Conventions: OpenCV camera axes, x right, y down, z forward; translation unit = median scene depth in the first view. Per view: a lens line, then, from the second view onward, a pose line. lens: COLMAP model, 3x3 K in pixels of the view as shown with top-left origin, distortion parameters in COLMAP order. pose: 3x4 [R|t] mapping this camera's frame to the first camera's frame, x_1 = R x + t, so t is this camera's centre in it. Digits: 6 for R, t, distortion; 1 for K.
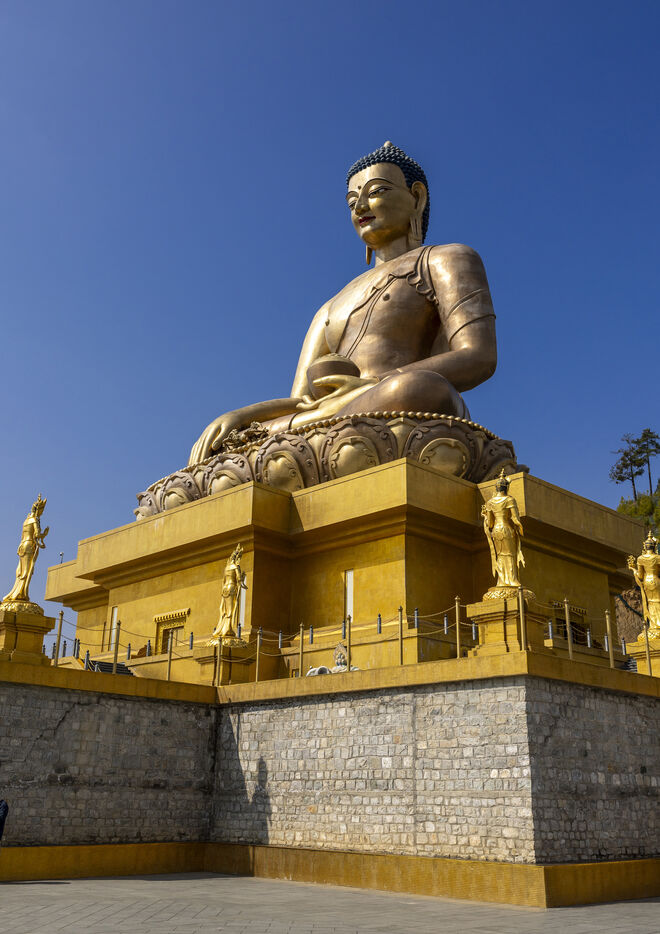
lens RADIAL K [[951.5, 0, 330.1], [0, 951.5, 427.9], [0, 0, 1]] dist [0.004676, 0.002118]
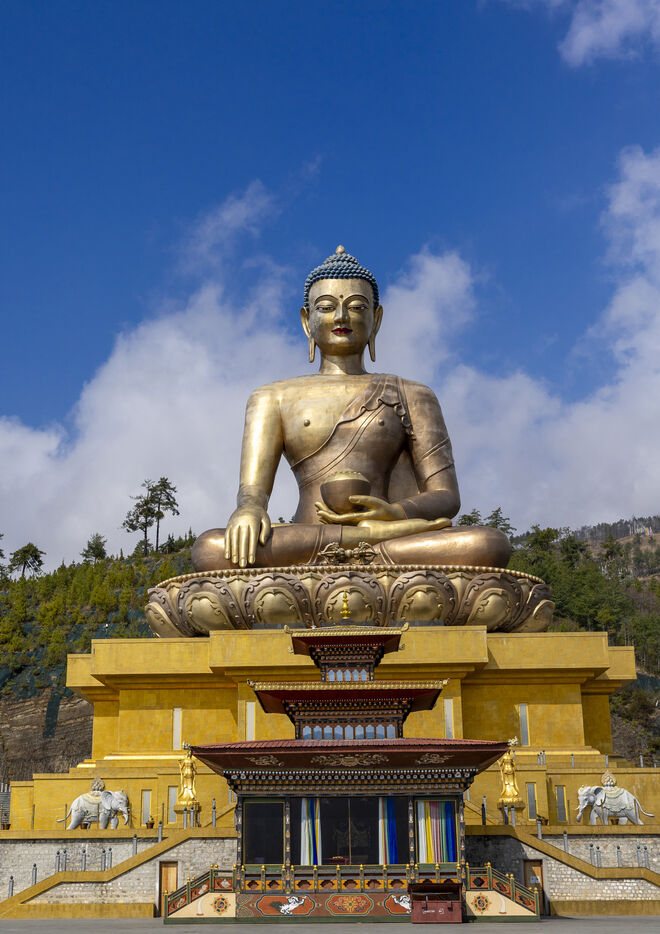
lens RADIAL K [[1303.9, 0, 288.6], [0, 1303.9, 437.7], [0, 0, 1]] dist [0.014576, 0.021145]
pose [[0.735564, 0.201722, 0.646725, -1.100734], [-0.232903, 0.971749, -0.038204, -0.044473], [-0.636162, -0.122523, 0.761766, -0.074206]]
